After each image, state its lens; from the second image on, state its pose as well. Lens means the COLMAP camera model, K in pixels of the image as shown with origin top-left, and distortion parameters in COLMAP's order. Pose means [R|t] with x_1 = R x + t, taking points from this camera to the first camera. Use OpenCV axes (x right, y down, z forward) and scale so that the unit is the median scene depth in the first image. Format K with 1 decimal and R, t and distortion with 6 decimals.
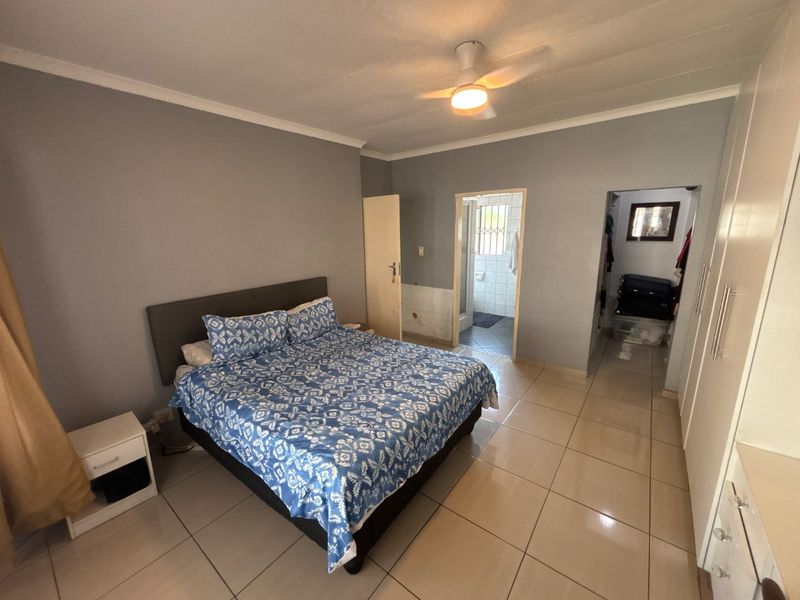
lens RADIAL K [[324.2, 0, 398.2], [0, 324.2, 301.8], [0, 0, 1]] dist [0.001118, -0.000345]
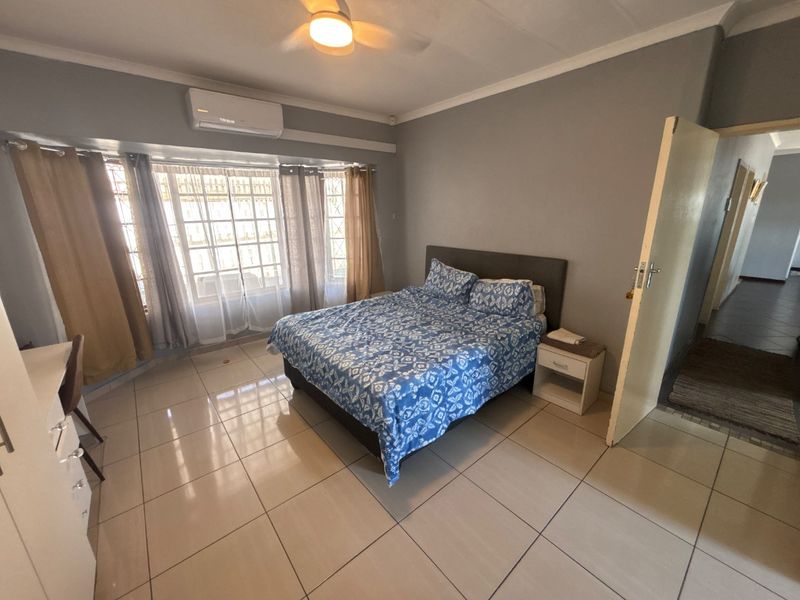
lens RADIAL K [[324.2, 0, 406.5], [0, 324.2, 304.1], [0, 0, 1]] dist [0.001118, -0.000345]
pose [[-0.199275, 0.297156, -0.933803, 0.818401], [-0.211879, 0.917309, 0.337122, -0.224920], [0.956764, 0.265033, -0.119835, 1.060416]]
